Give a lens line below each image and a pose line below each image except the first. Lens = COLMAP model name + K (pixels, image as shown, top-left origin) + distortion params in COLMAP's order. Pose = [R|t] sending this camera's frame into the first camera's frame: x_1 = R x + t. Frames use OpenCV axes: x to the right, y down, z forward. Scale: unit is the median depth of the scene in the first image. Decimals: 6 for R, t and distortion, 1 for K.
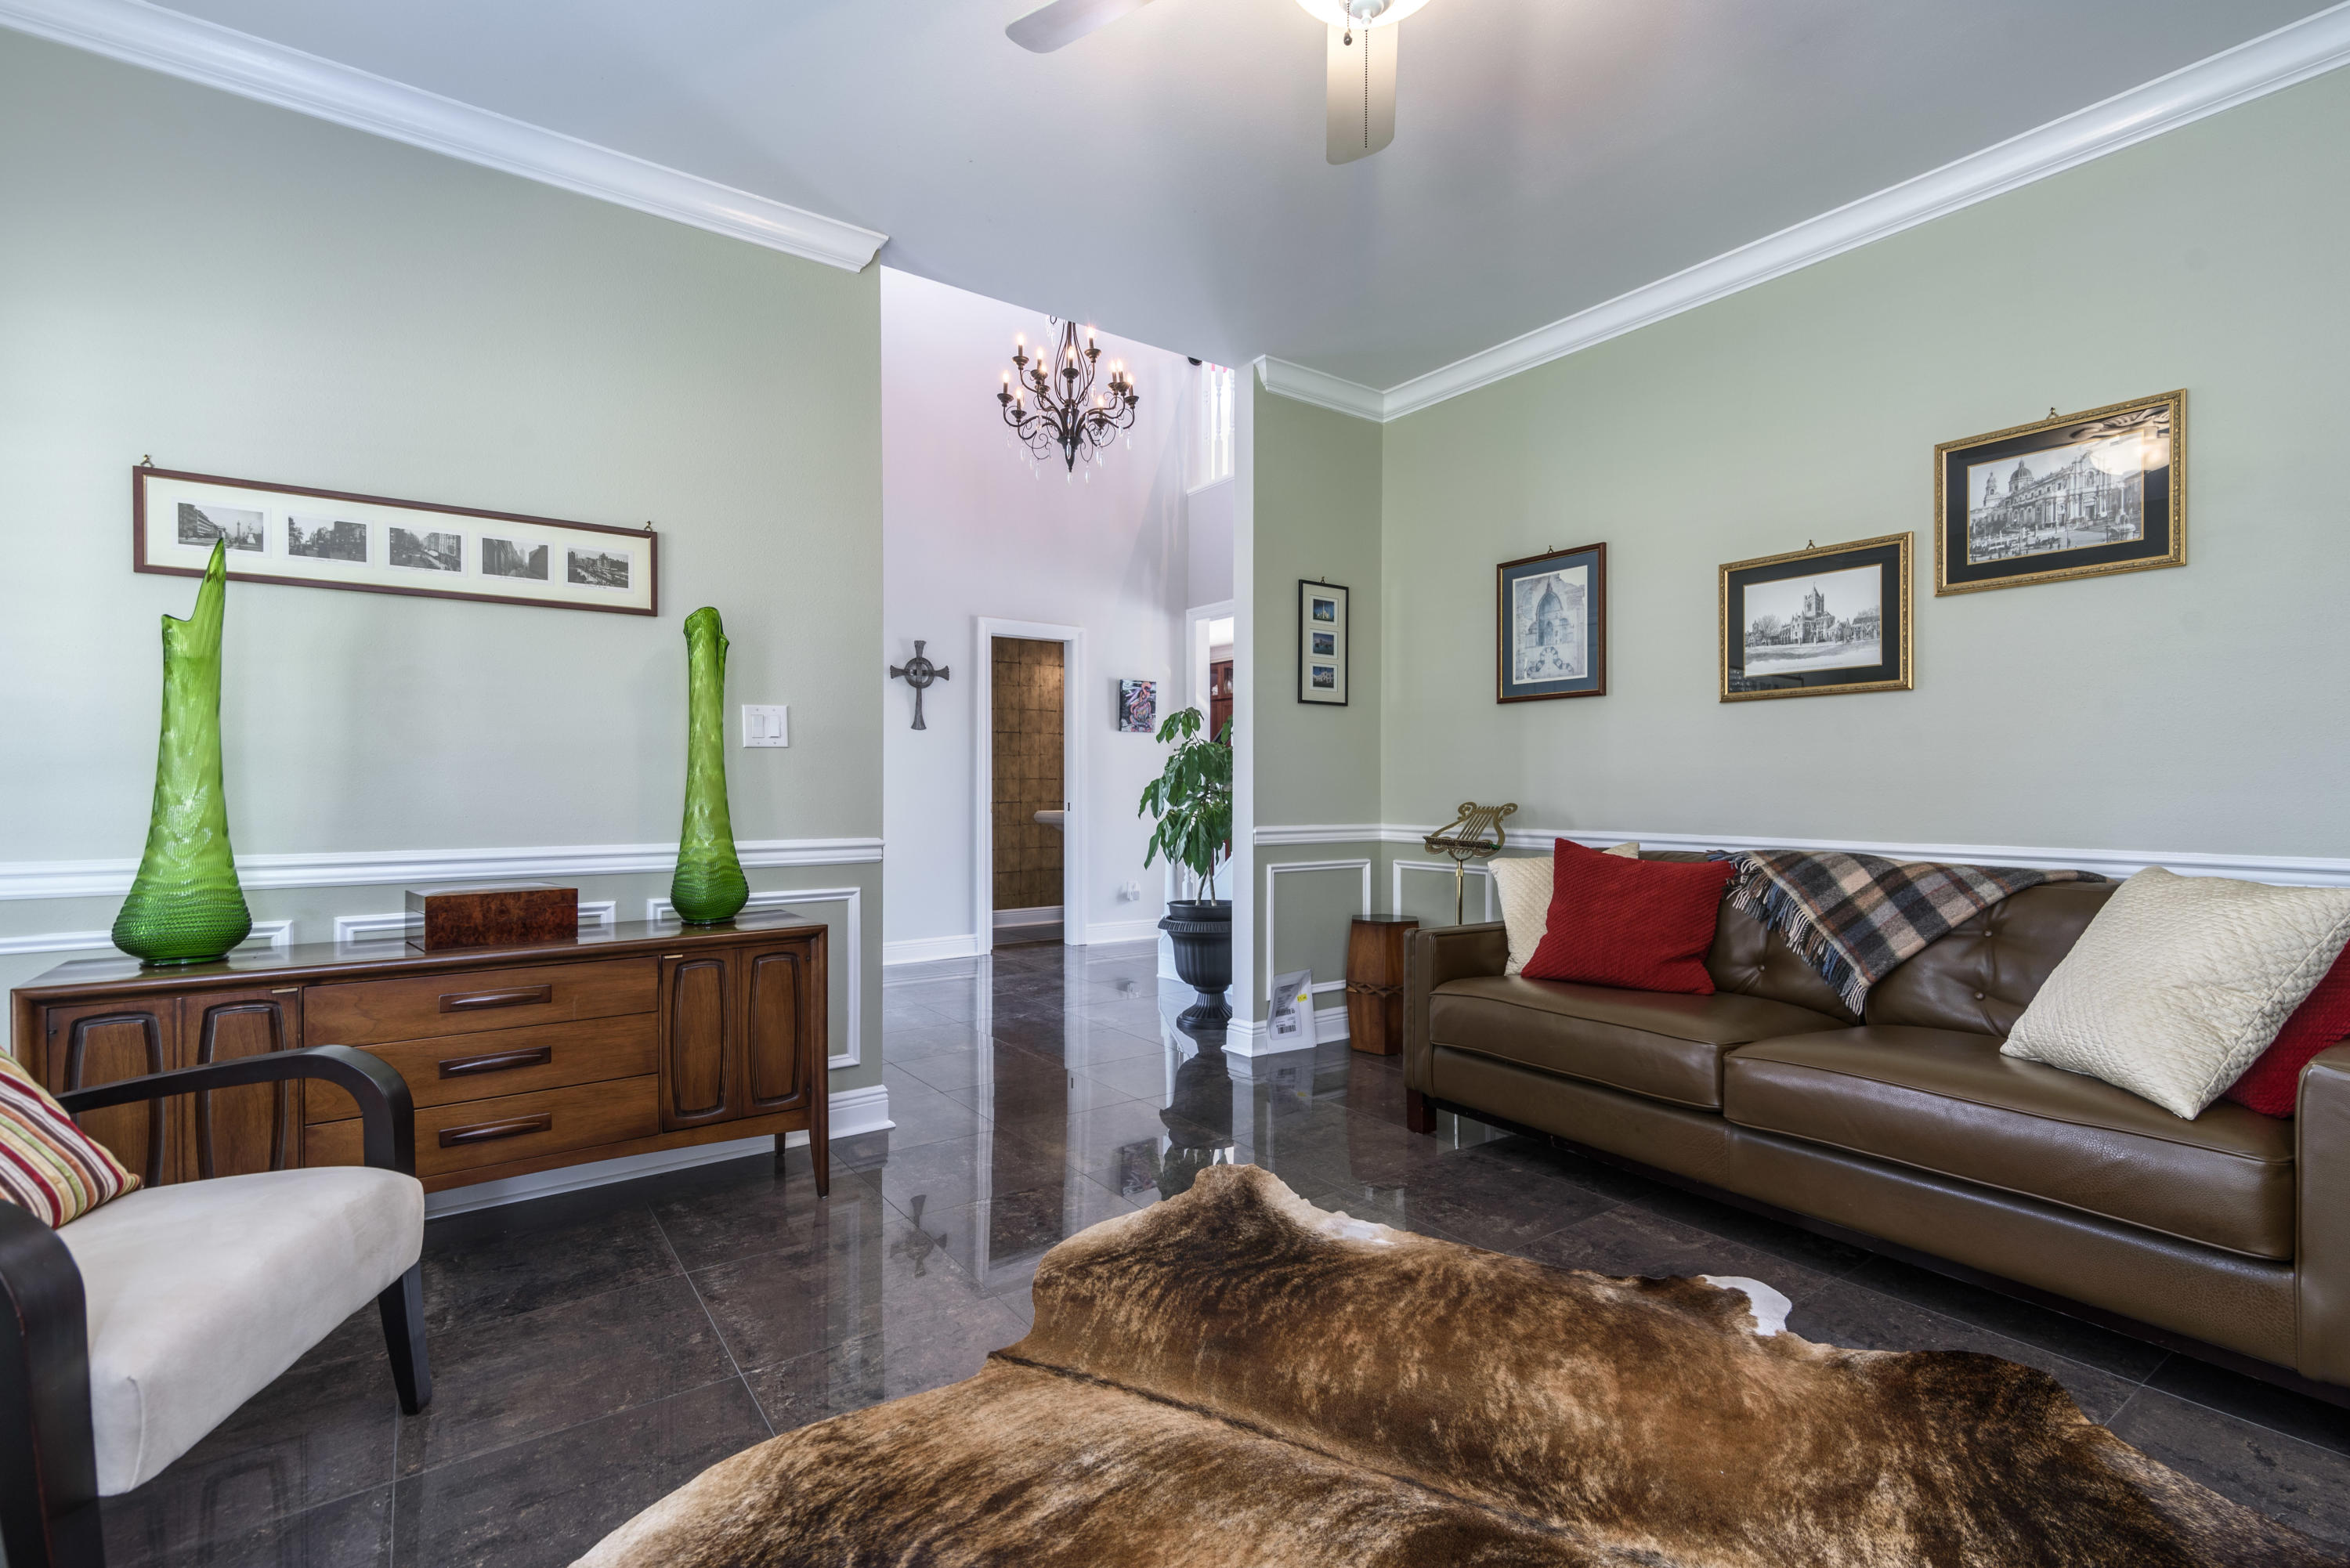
lens RADIAL K [[1067.1, 0, 1192.8], [0, 1067.1, 784.8], [0, 0, 1]] dist [0.014144, -0.002117]
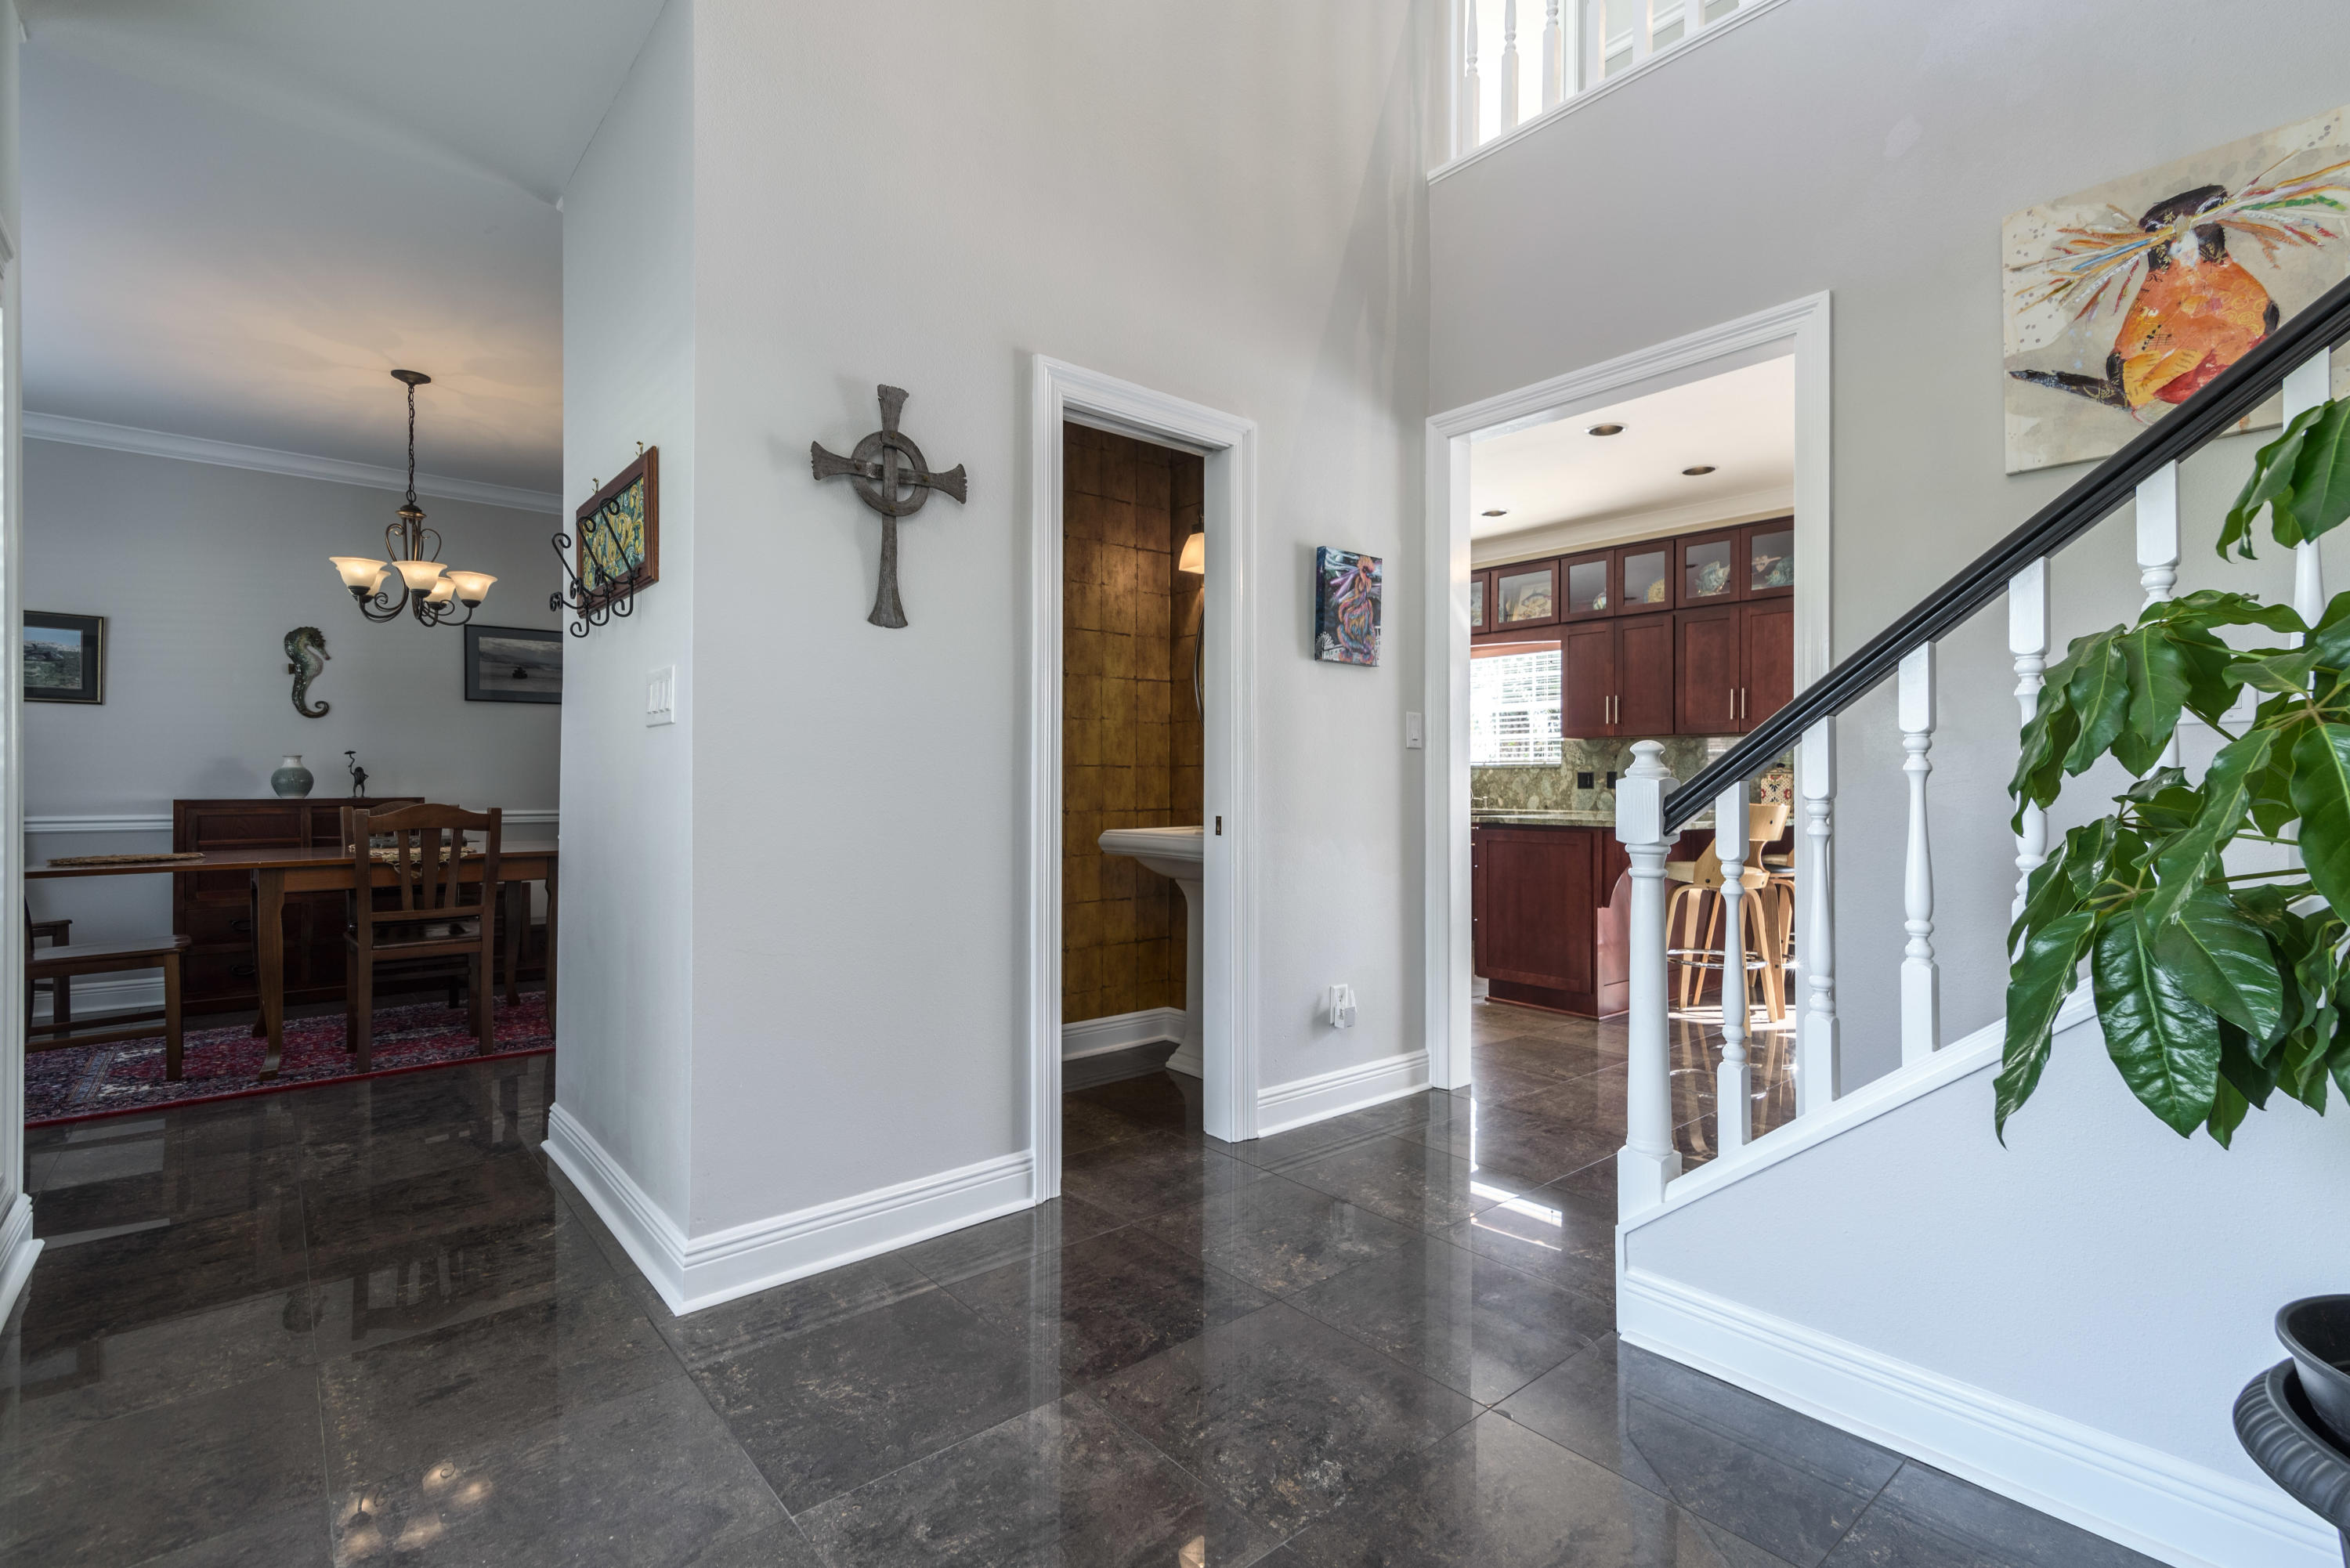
lens RADIAL K [[1067.1, 0, 1176.2], [0, 1067.1, 778.6], [0, 0, 1]] dist [0.014144, -0.002117]
pose [[0.997451, 0.002700, 0.071302, -0.162117], [-0.002677, 0.999996, -0.000417, 0.000813], [-0.071303, 0.000225, 0.997455, 0.550579]]
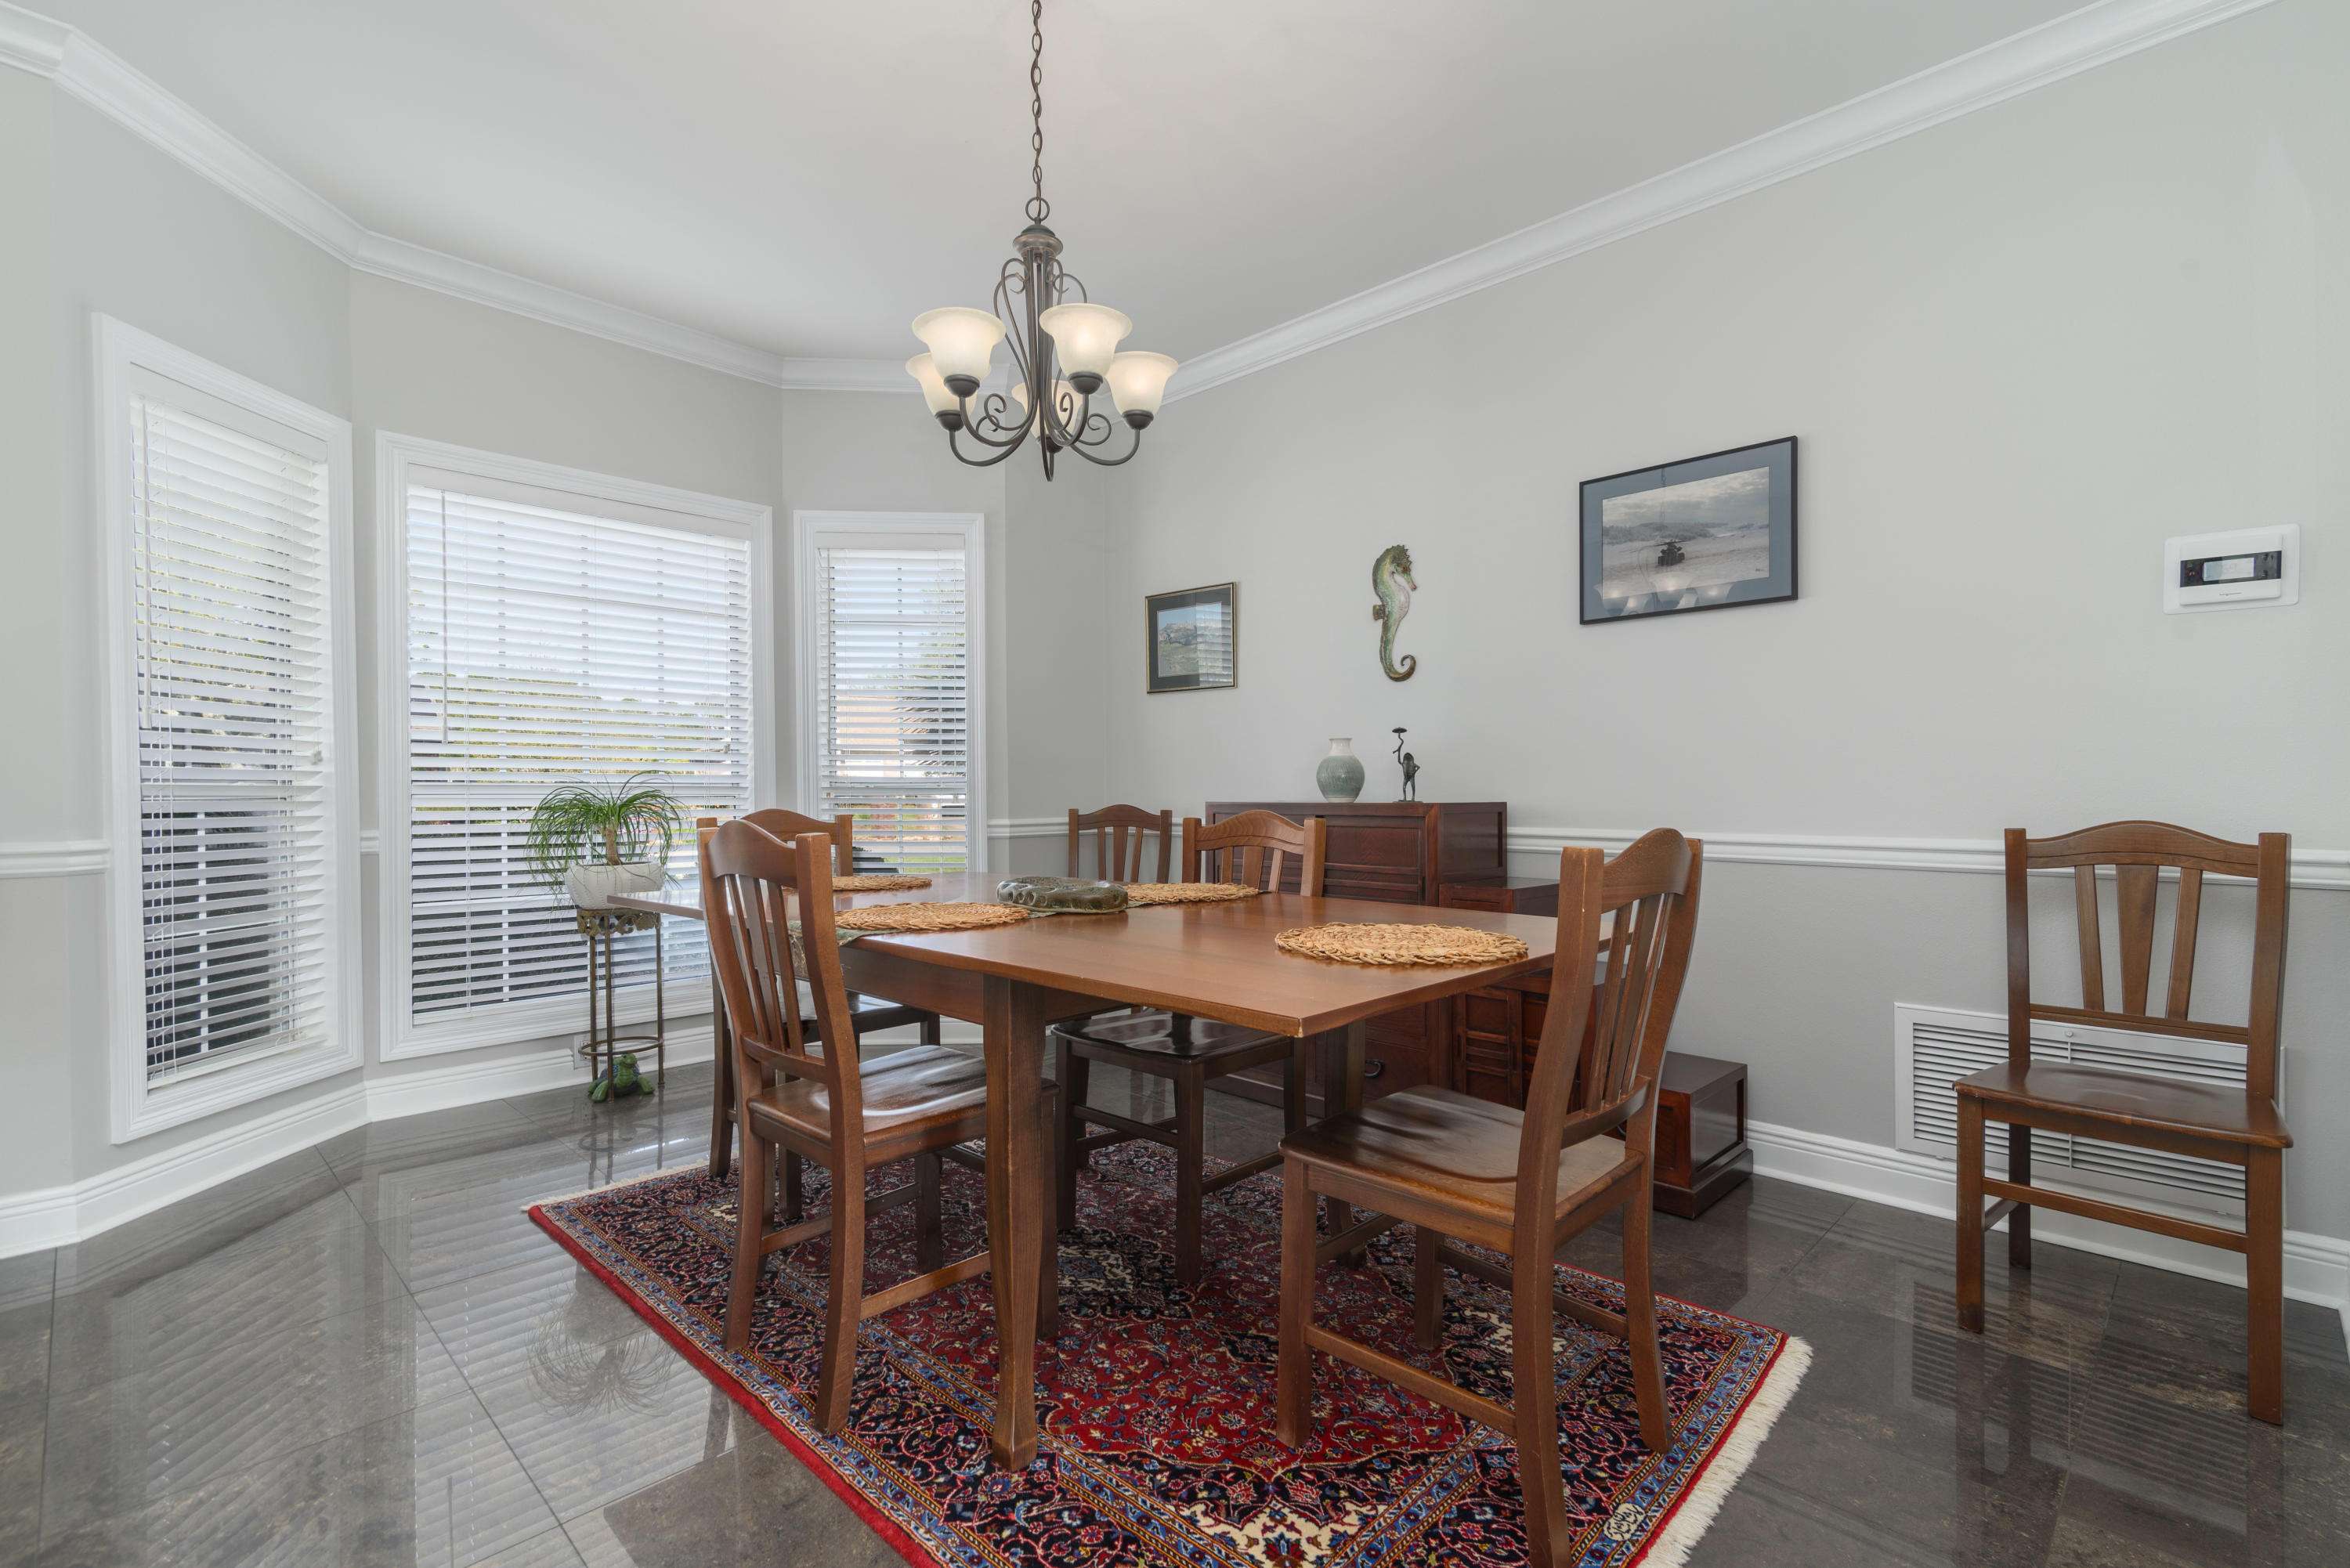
lens RADIAL K [[1067.1, 0, 1189.2], [0, 1067.1, 791.8], [0, 0, 1]] dist [0.014144, -0.002117]
pose [[0.173245, 0.001935, -0.984877, -0.361788], [0.012543, 0.999913, 0.004171, 0.019123], [0.984799, -0.013076, 0.173205, 2.178243]]
